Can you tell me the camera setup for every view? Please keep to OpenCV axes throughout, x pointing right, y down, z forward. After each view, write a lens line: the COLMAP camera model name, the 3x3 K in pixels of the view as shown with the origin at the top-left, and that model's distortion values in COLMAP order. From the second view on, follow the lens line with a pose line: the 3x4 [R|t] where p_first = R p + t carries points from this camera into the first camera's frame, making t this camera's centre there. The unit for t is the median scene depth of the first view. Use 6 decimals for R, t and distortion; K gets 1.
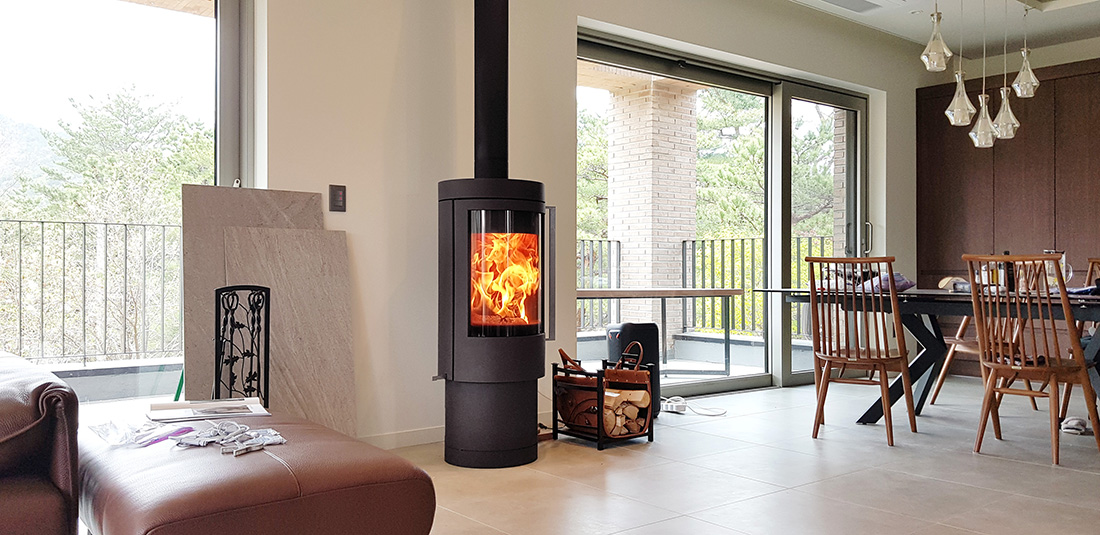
lens RADIAL K [[831.9, 0, 601.4], [0, 831.9, 266.6], [0, 0, 1]] dist [-0.001277, -0.000097]
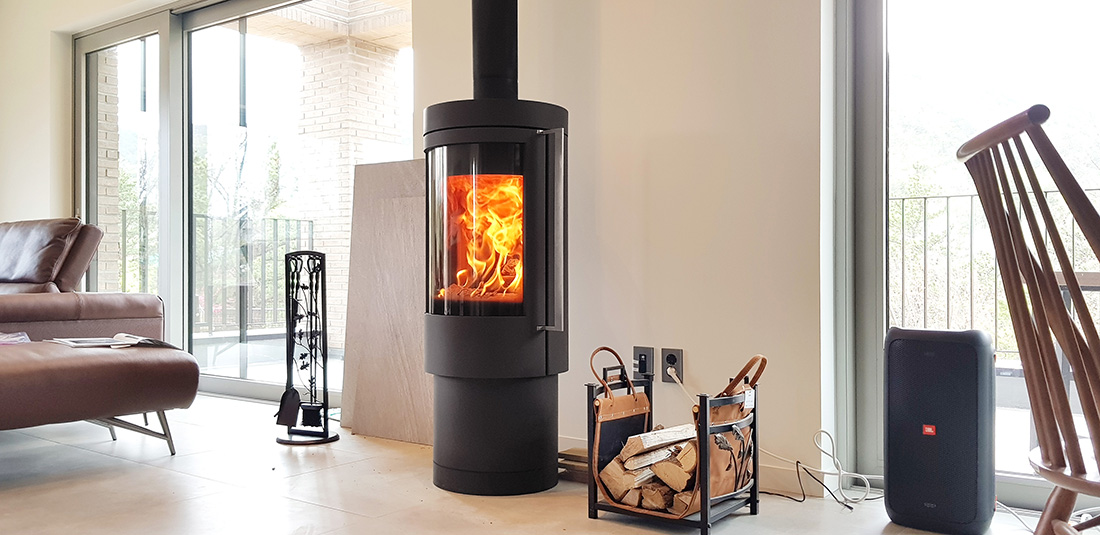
lens RADIAL K [[866.2, 0, 473.8], [0, 866.2, 267.9], [0, 0, 1]] dist [0.007688, -0.003058]
pose [[0.219523, -0.003856, -0.975600, 0.585864], [0.004031, 0.999987, -0.003046, 0.039151], [0.975599, -0.003264, 0.219536, 0.761114]]
